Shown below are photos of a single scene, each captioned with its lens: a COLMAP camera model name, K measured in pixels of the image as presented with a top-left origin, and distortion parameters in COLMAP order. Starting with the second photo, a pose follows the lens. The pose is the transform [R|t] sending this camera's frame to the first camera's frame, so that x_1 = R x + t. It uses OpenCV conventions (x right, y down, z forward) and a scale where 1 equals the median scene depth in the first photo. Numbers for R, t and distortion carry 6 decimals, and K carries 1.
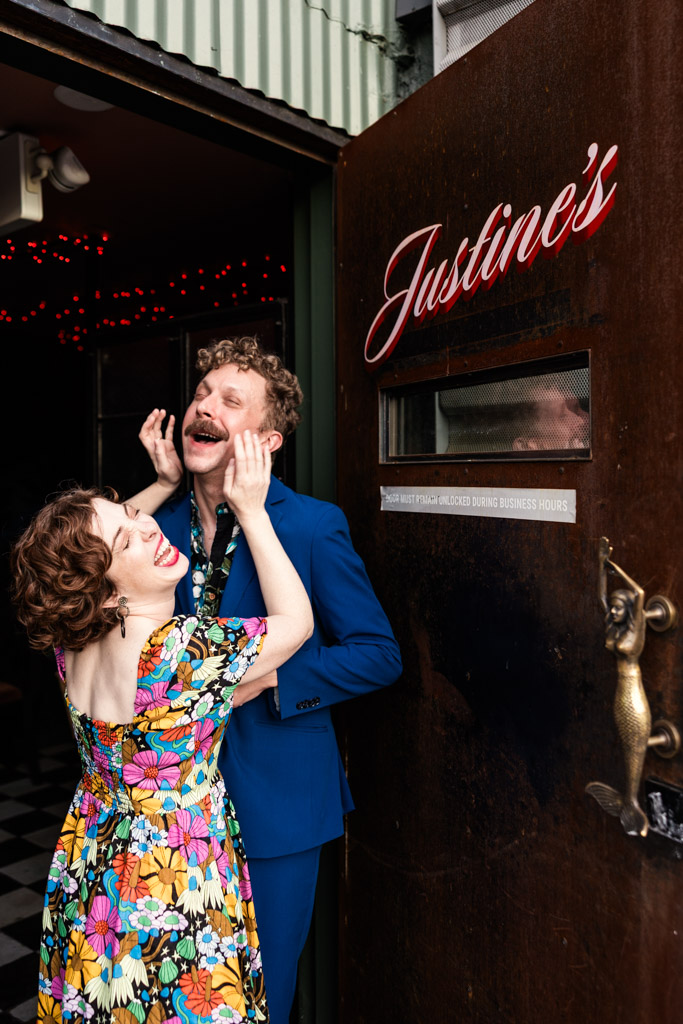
lens RADIAL K [[872.3, 0, 356.5], [0, 872.3, 478.6], [0, 0, 1]] dist [-0.001016, -0.000545]
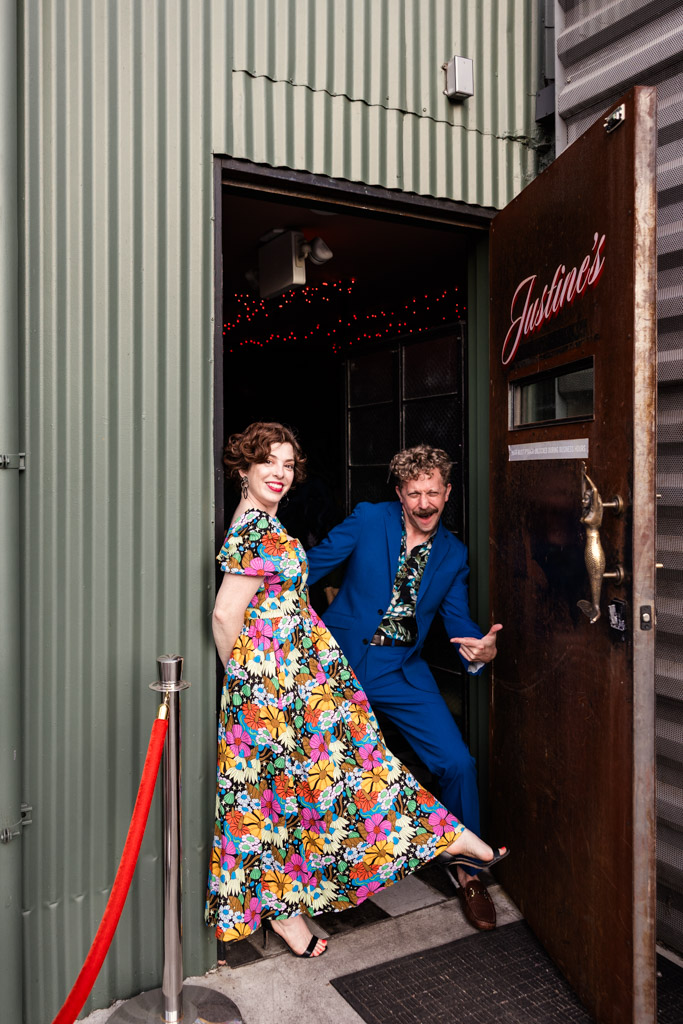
lens RADIAL K [[847.8, 0, 342.3], [0, 847.8, 497.6], [0, 0, 1]] dist [0.004996, -0.003719]
pose [[0.943193, 0.007507, -0.332159, 0.292585], [0.003011, 0.999510, 0.031141, 0.063091], [0.332231, -0.030372, 0.942709, -0.598611]]
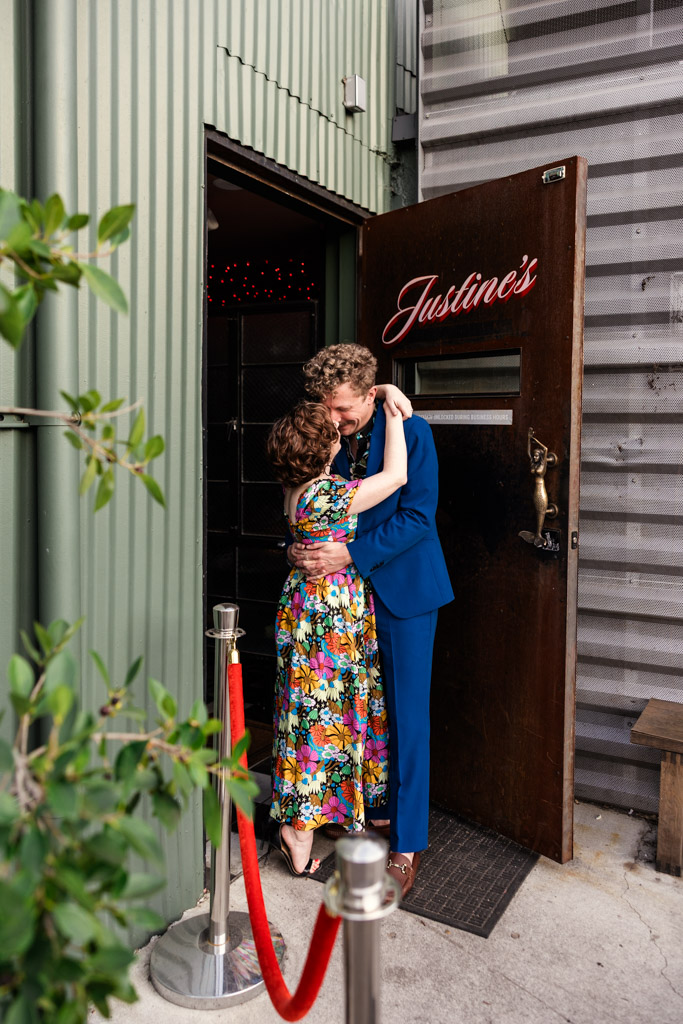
lens RADIAL K [[812.1, 0, 355.6], [0, 812.1, 480.9], [0, 0, 1]] dist [-0.001199, -0.001920]
pose [[0.979630, 0.003122, 0.200787, -0.472553], [-0.015692, 0.998012, 0.061040, 0.062380], [-0.200197, -0.062948, 0.977731, -0.816767]]
